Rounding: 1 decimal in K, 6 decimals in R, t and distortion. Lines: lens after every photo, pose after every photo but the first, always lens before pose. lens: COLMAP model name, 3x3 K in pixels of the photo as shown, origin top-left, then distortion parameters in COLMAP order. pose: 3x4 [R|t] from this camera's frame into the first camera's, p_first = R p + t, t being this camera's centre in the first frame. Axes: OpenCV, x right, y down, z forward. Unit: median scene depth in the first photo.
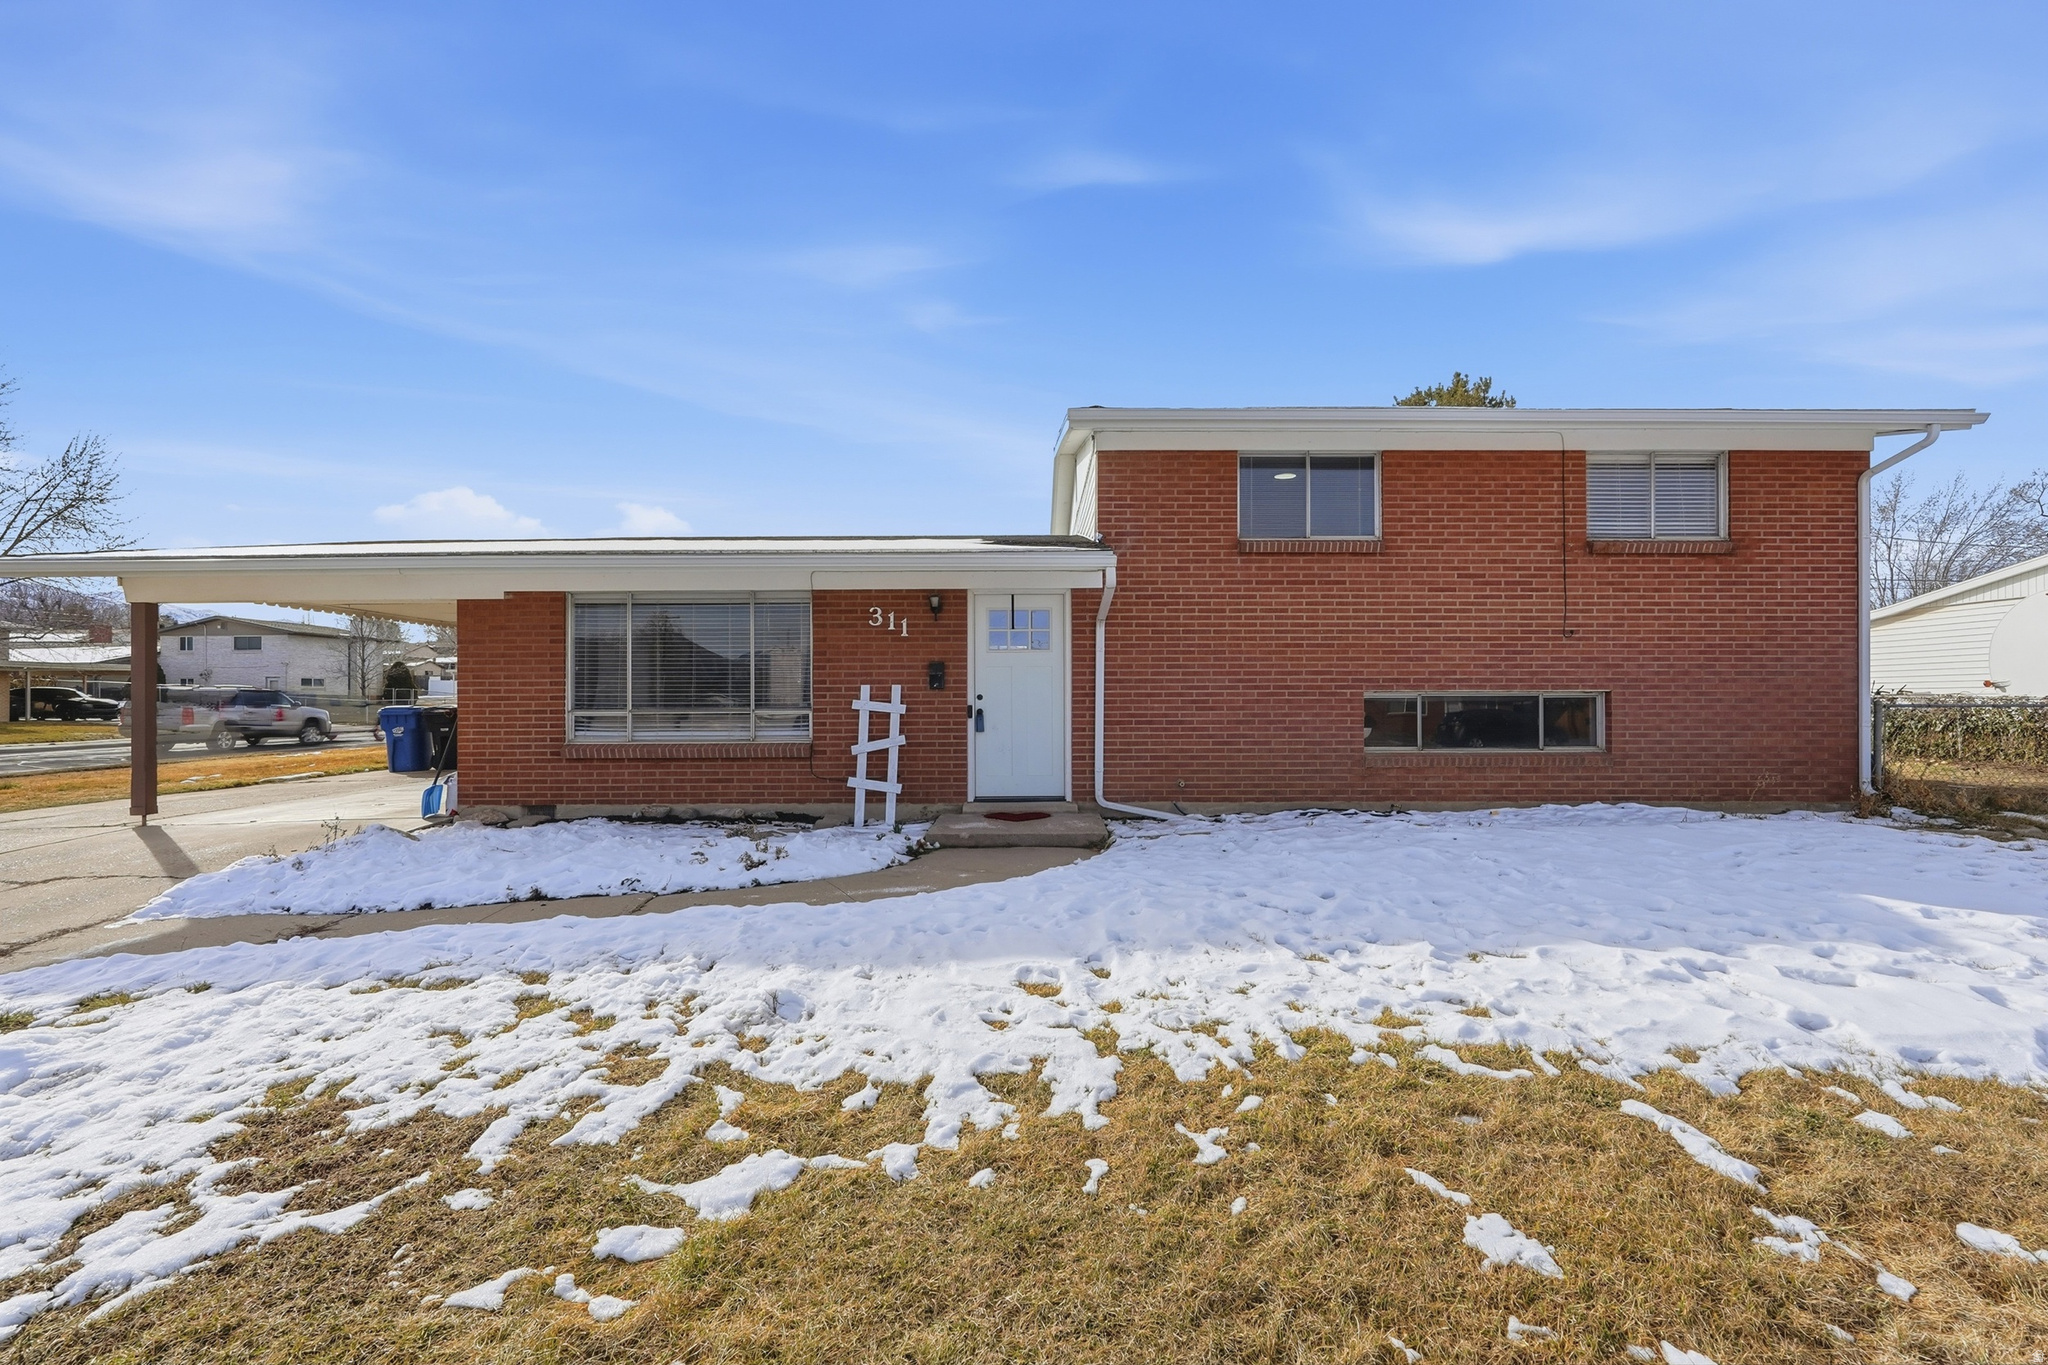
lens RADIAL K [[911.7, 0, 1025.9], [0, 911.7, 694.5], [0, 0, 1]] dist [-0.001879, 0.000248]
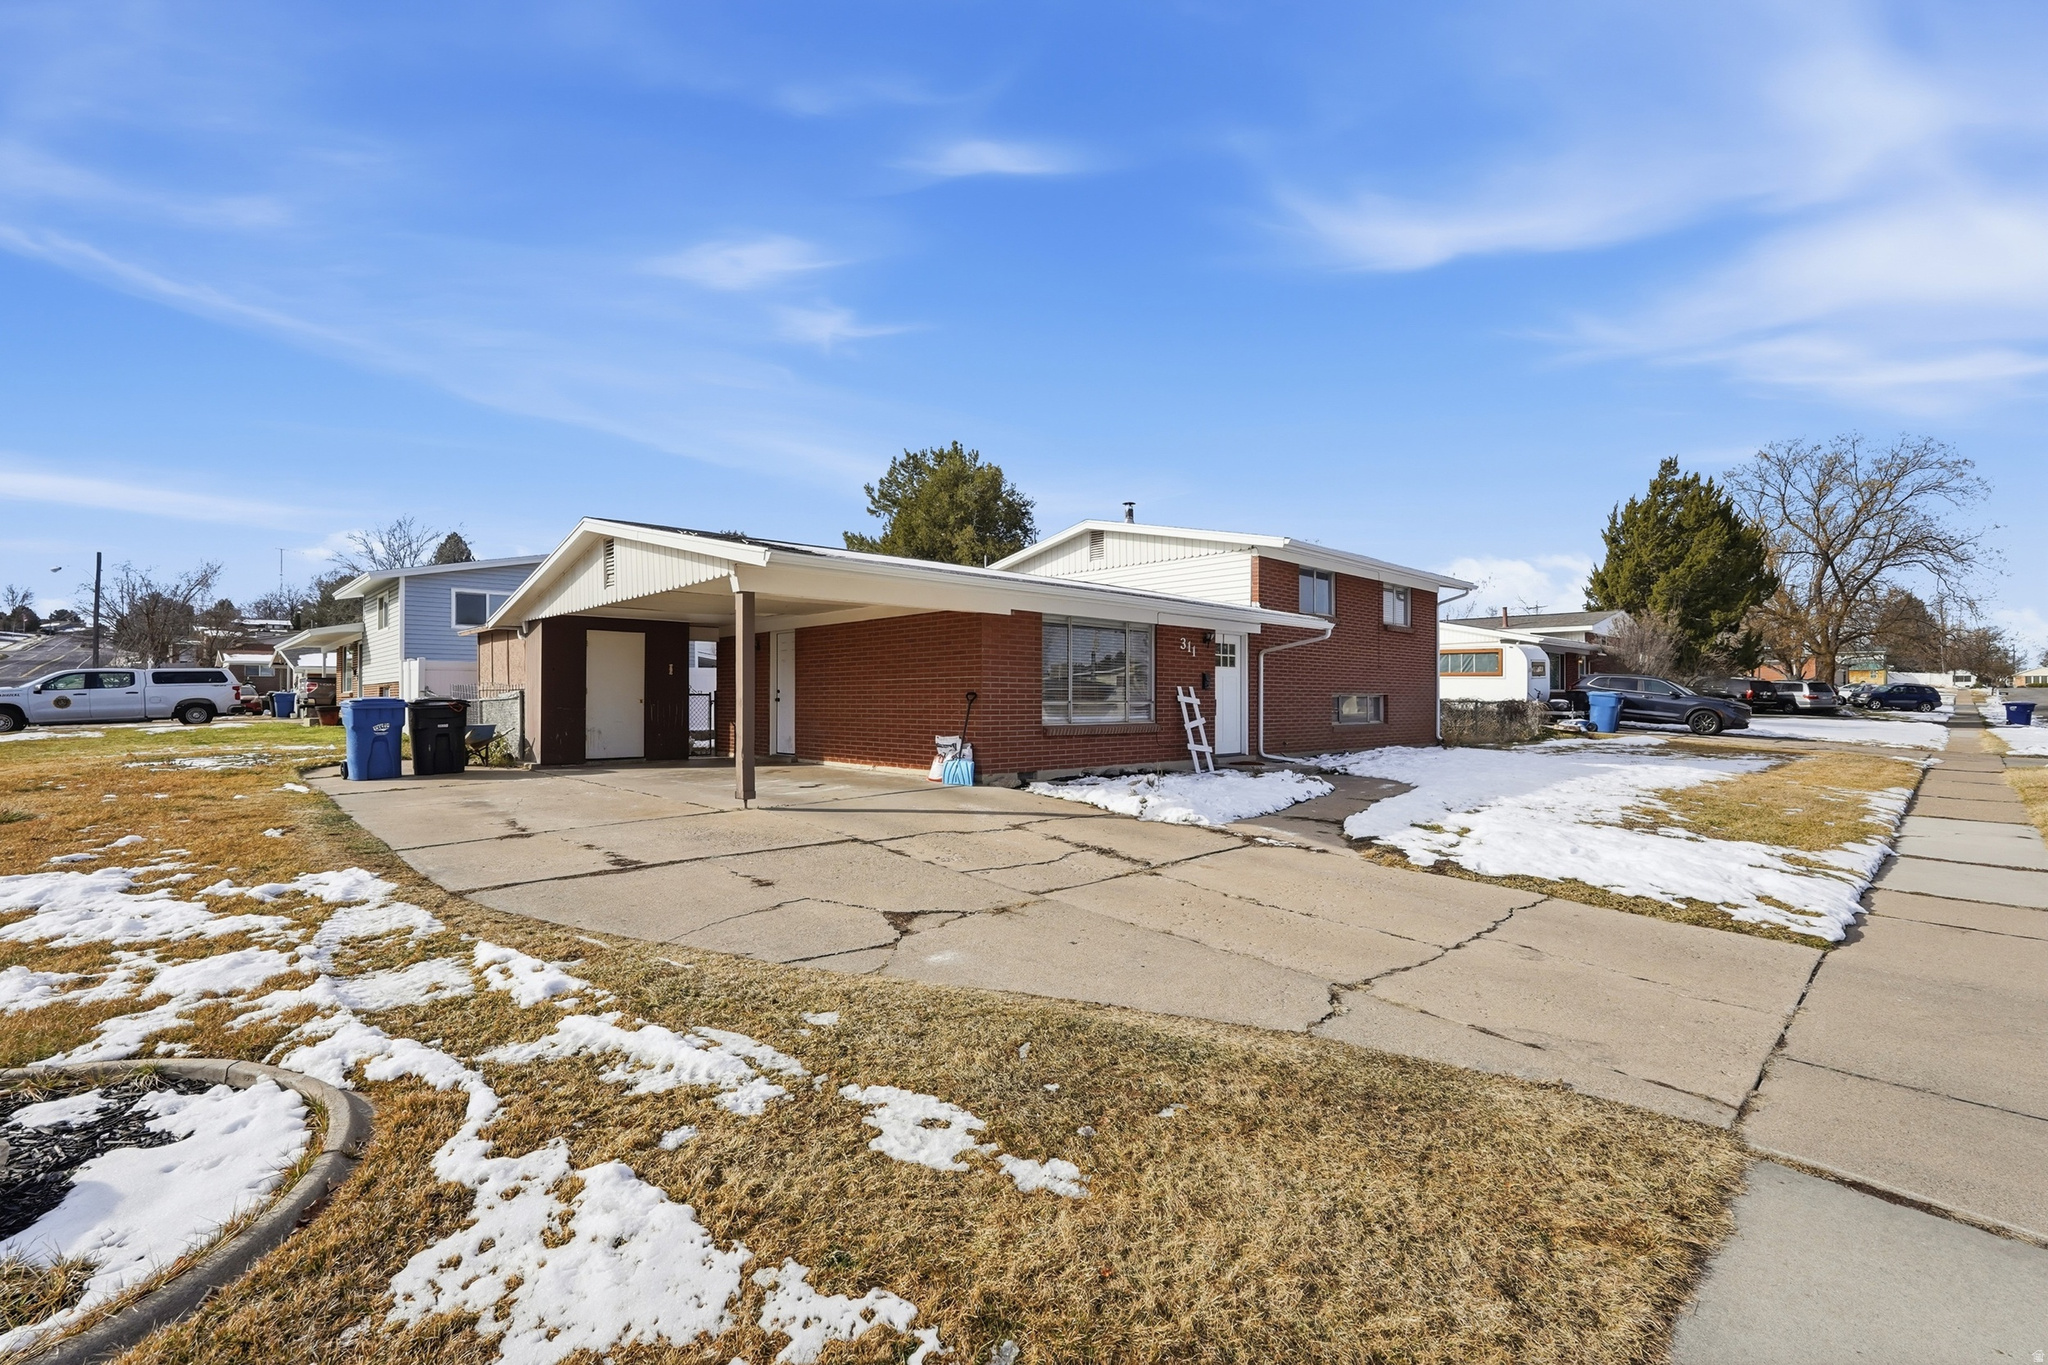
lens RADIAL K [[911.7, 0, 1025.9], [0, 911.7, 694.5], [0, 0, 1]] dist [-0.001879, 0.000248]
pose [[0.716827, 0.009298, 0.697189, -1.474135], [-0.011856, 0.999929, -0.001146, 0.008984], [-0.697150, -0.007445, 0.716887, 0.054075]]
